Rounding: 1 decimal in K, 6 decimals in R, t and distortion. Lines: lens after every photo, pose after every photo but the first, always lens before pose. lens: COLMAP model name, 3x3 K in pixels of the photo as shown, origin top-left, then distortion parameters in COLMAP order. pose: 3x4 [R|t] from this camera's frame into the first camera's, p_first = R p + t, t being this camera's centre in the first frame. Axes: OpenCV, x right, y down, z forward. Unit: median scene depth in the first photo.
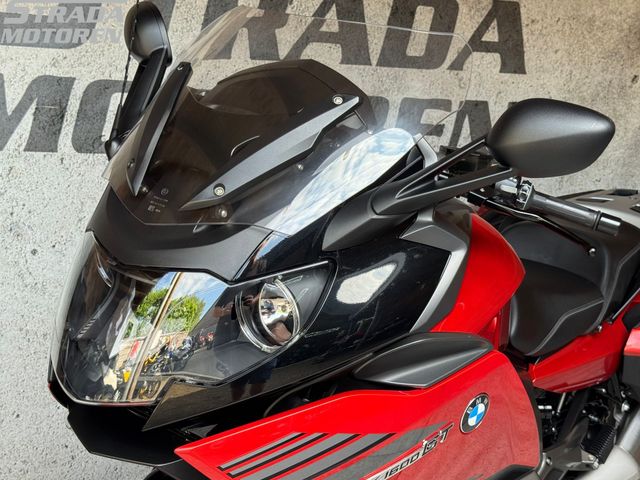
lens RADIAL K [[951.8, 0, 320.0], [0, 951.8, 240.0], [0, 0, 1]] dist [0.116917, -0.019373]
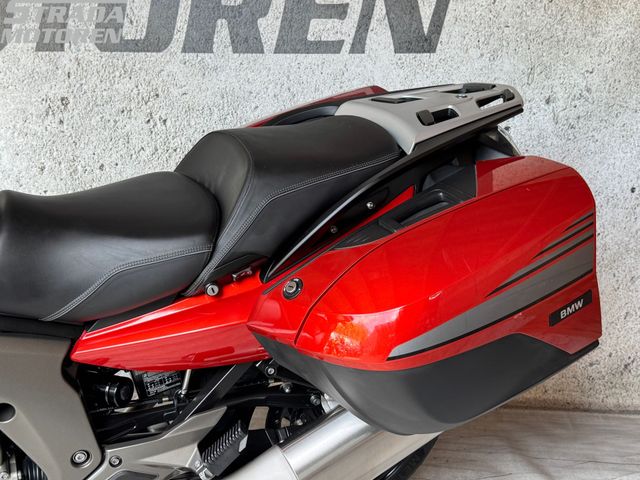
lens RADIAL K [[752.2, 0, 320.6], [0, 752.2, 262.2], [0, 0, 1]] dist [0.084580, -0.030376]
pose [[0.882287, 0.097982, -0.460401, 0.441743], [-0.019847, 0.984969, 0.171587, -0.015623], [0.470293, -0.142251, 0.870970, 0.414178]]
